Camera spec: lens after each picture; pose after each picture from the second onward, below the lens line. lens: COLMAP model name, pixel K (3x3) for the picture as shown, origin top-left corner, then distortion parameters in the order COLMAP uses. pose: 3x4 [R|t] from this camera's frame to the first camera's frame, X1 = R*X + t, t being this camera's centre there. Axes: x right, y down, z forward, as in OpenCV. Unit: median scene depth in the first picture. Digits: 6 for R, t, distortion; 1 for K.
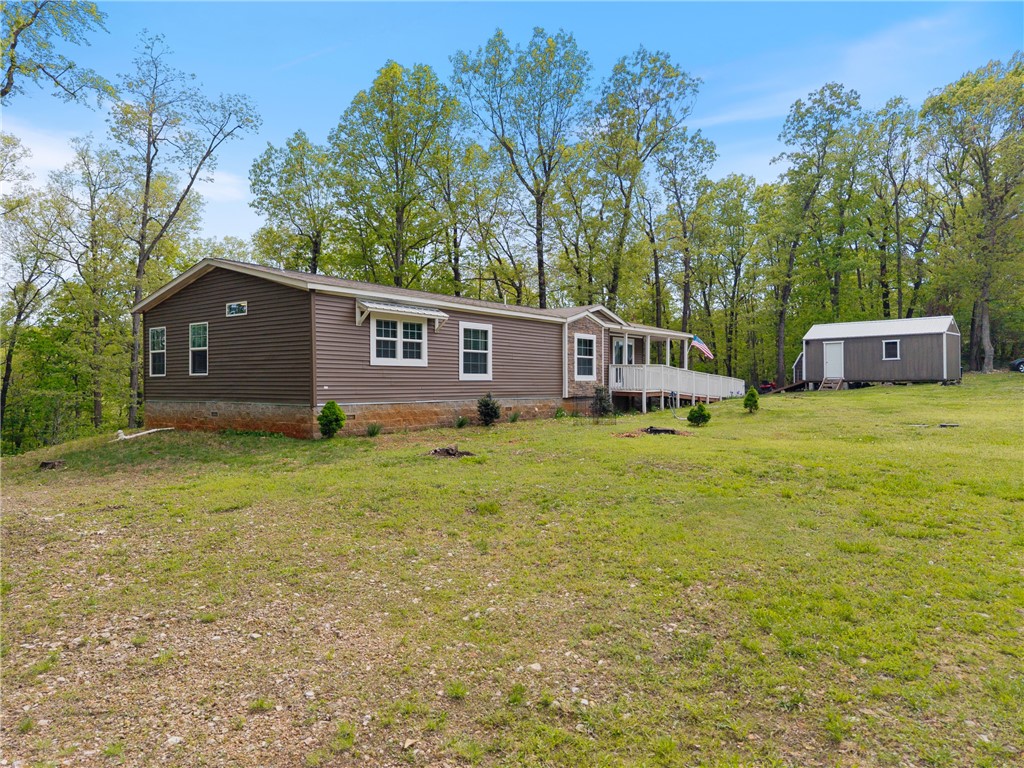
lens RADIAL K [[707.9, 0, 508.5], [0, 707.9, 384.4], [0, 0, 1]] dist [-0.009875, -0.004914]
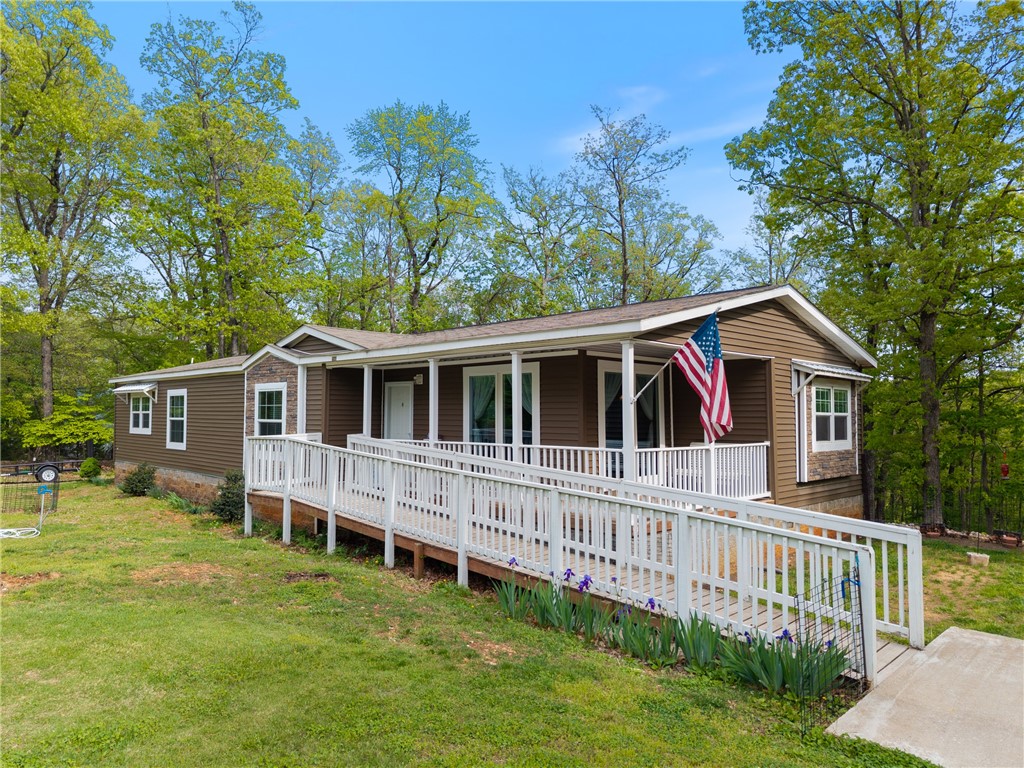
lens RADIAL K [[707.9, 0, 512.1], [0, 707.9, 388.4], [0, 0, 1]] dist [-0.009875, -0.004914]
pose [[-0.137893, -0.042492, -0.989535, 0.906412], [-0.010317, 0.999087, -0.041465, -0.057764], [0.990393, 0.004492, -0.138205, 1.711682]]
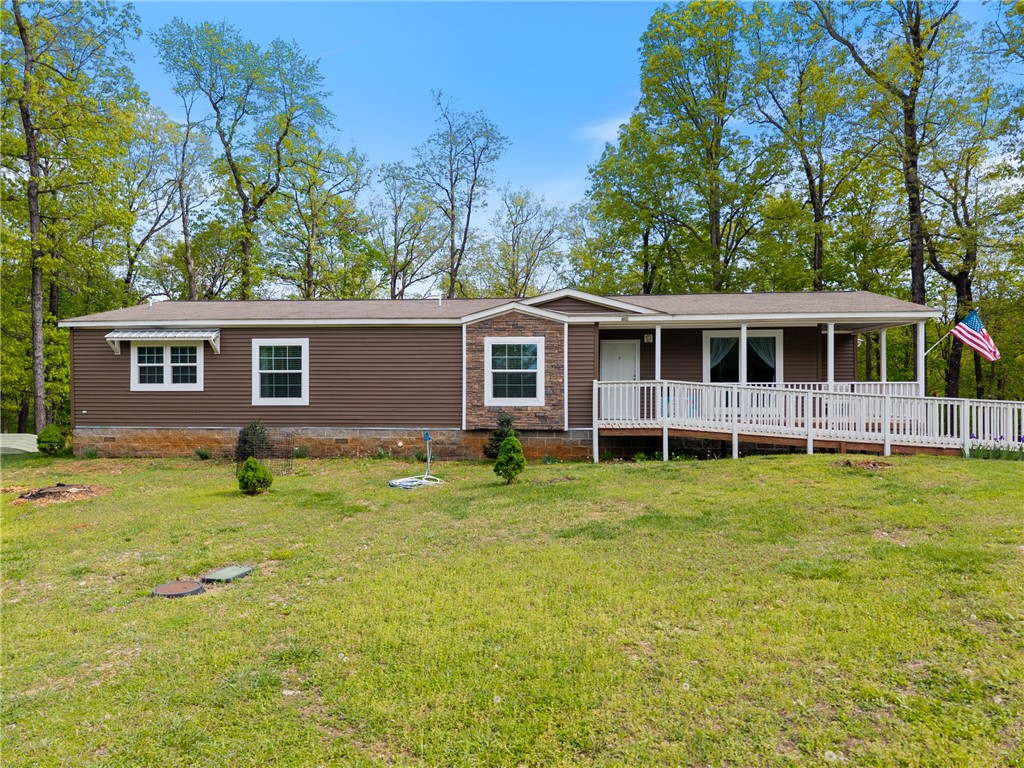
lens RADIAL K [[707.9, 0, 507.1], [0, 707.9, 378.7], [0, 0, 1]] dist [-0.009875, -0.004914]
pose [[0.522996, -0.006092, -0.852313, 0.904280], [-0.000719, 0.999971, -0.007588, -0.034561], [0.852335, 0.004581, 0.522976, 0.848758]]
